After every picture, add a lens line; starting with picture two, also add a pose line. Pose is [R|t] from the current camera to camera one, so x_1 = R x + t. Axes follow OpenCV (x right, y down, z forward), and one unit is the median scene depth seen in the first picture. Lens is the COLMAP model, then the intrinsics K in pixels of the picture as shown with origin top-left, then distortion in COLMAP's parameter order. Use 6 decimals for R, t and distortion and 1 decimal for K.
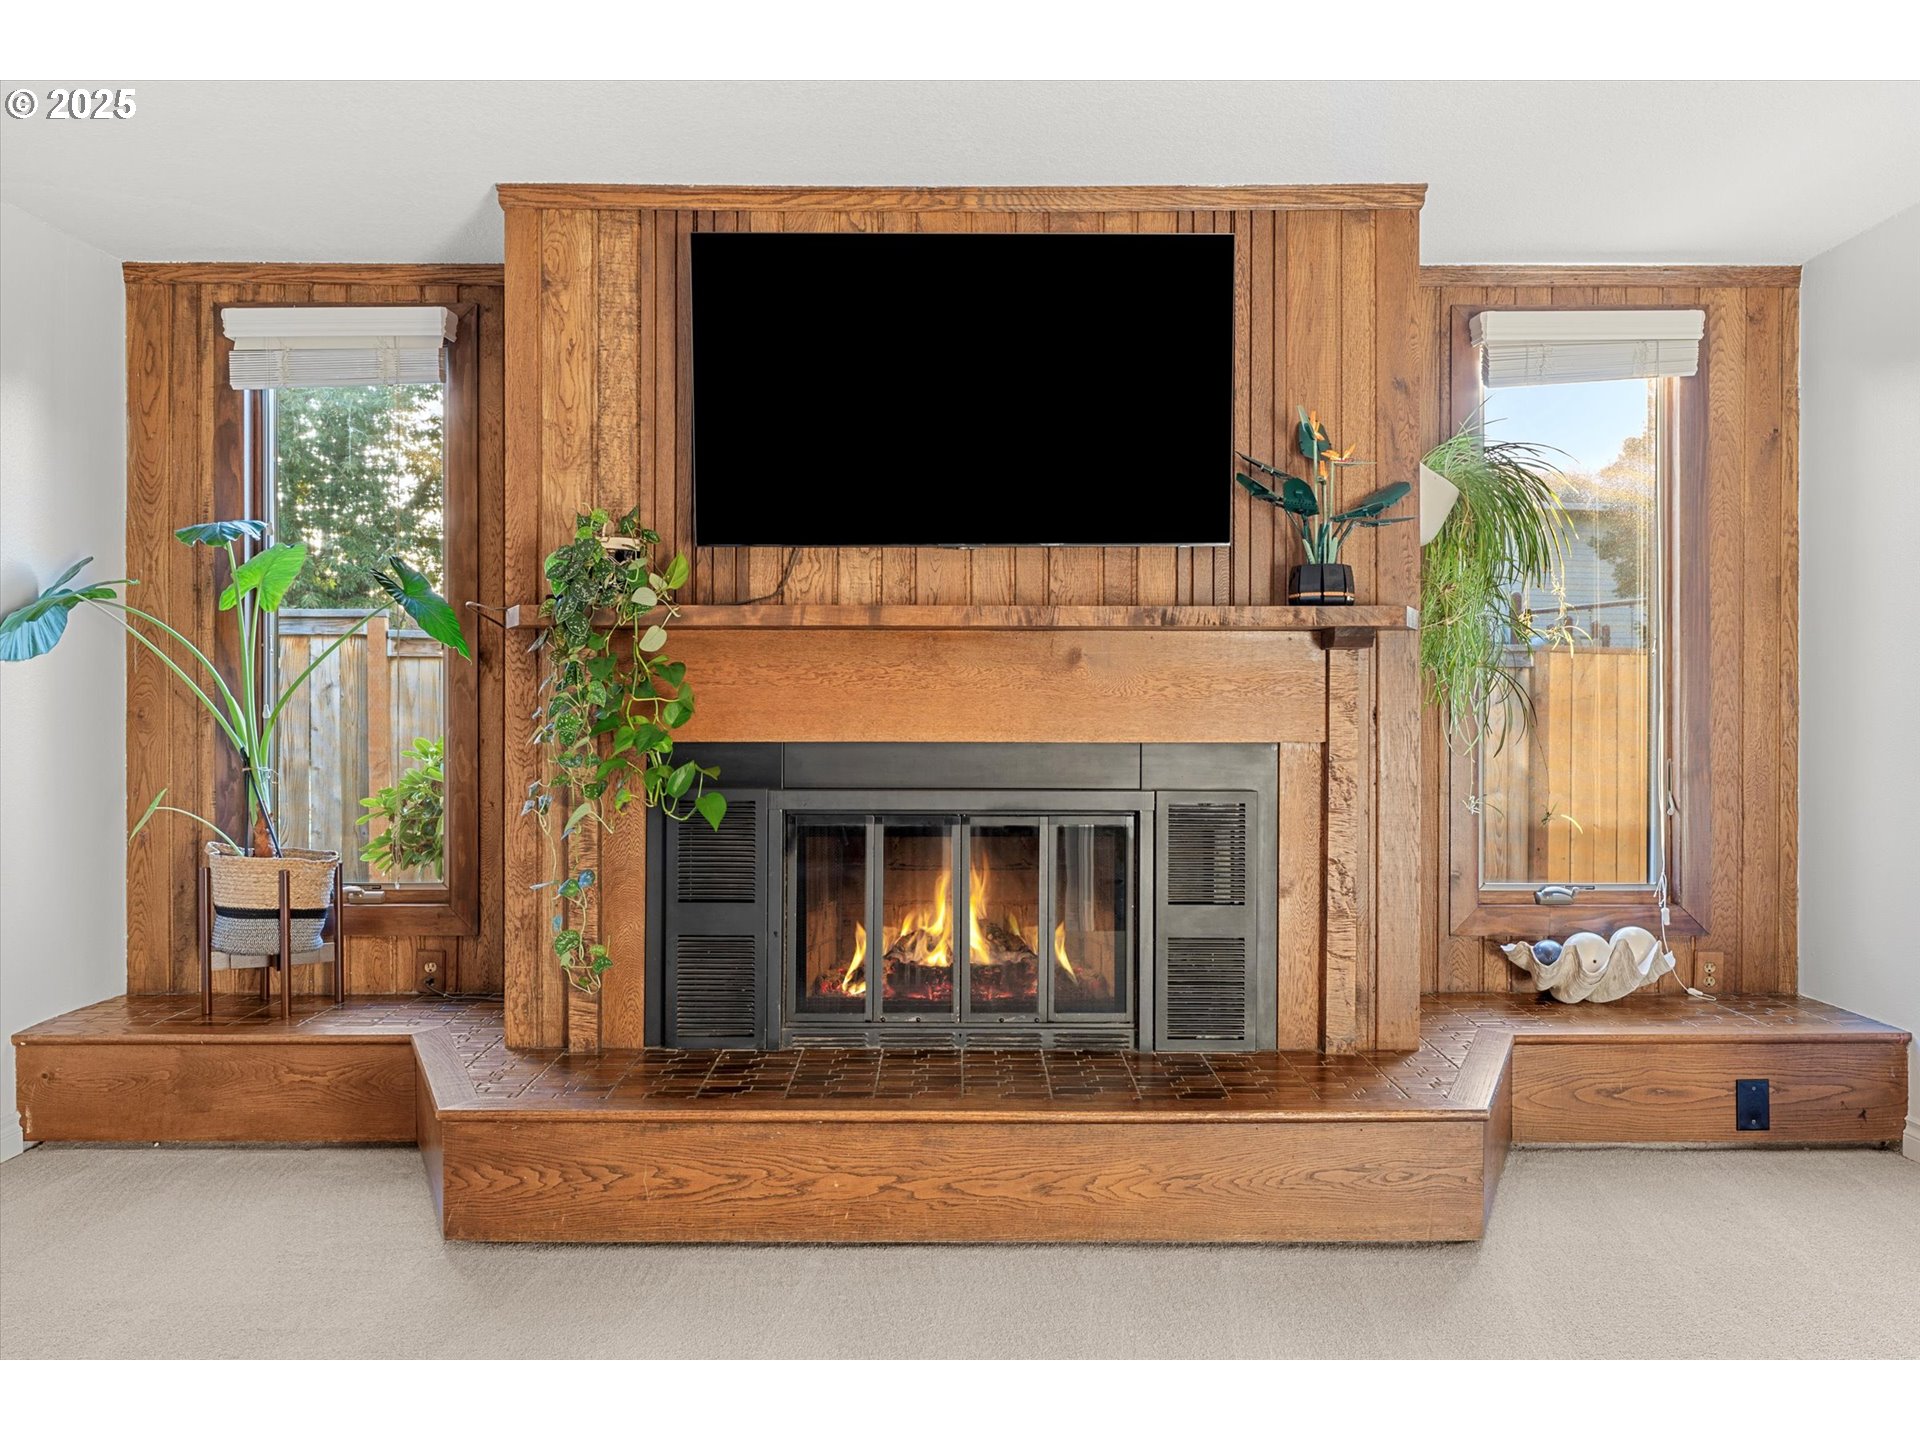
lens RADIAL K [[1561.4, 0, 960.0], [0, 1561.4, 720.0], [0, 0, 1]] dist [0.000804, -0.001706]
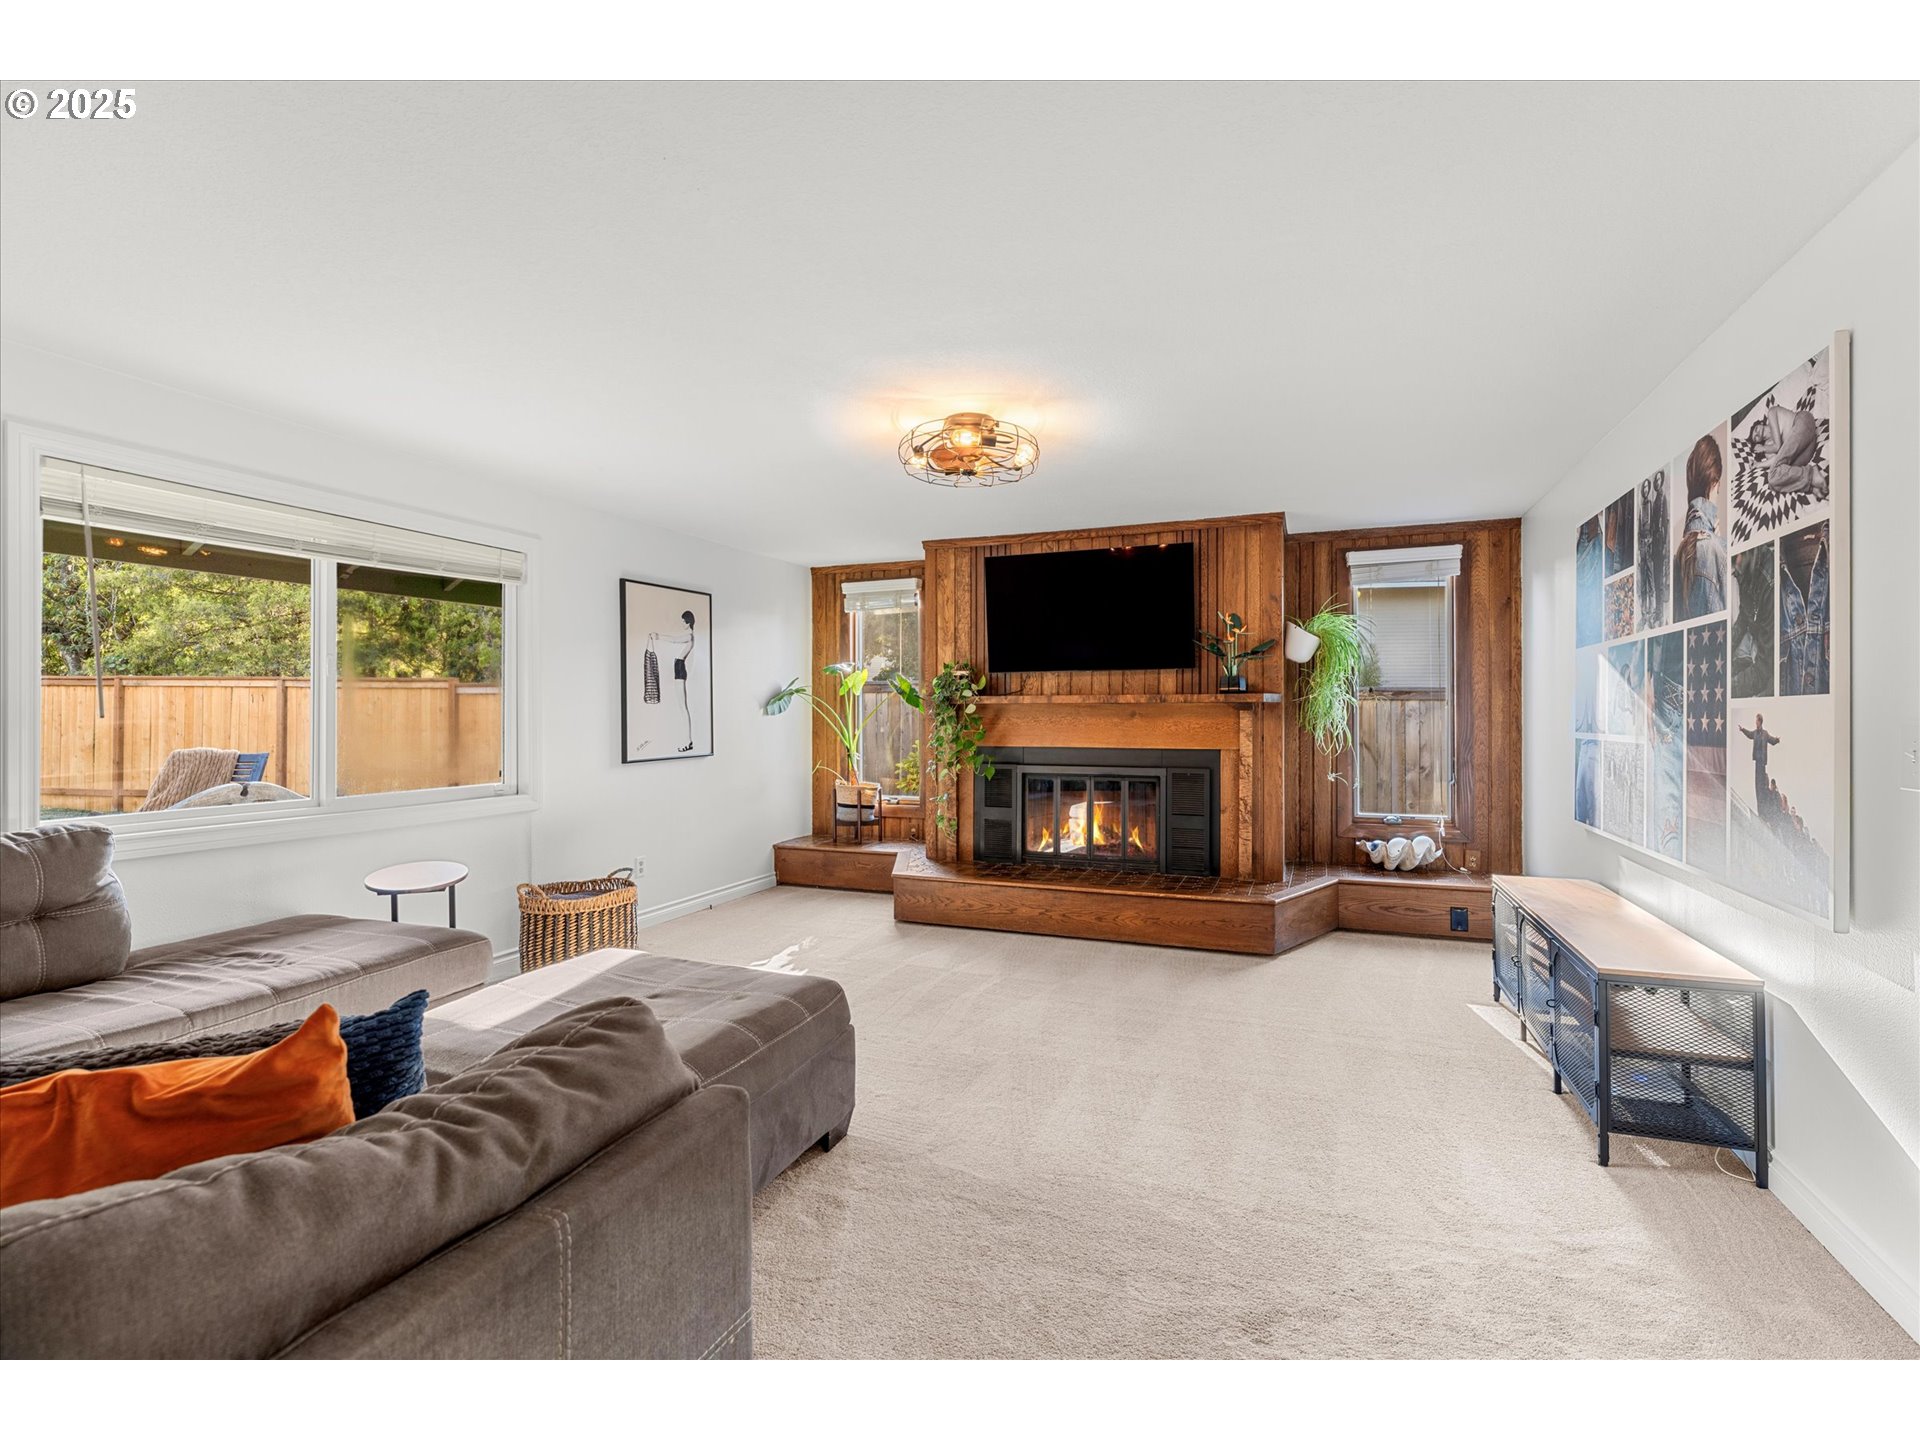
lens RADIAL K [[872.4, 0, 960.0], [0, 872.4, 720.0], [0, 0, 1]] dist [-0.001087, -0.000190]
pose [[0.929947, -0.000370, -0.367694, 0.321209], [0.000248, 1.000000, -0.000378, -0.029517], [0.367694, 0.000260, 0.929947, -0.389180]]
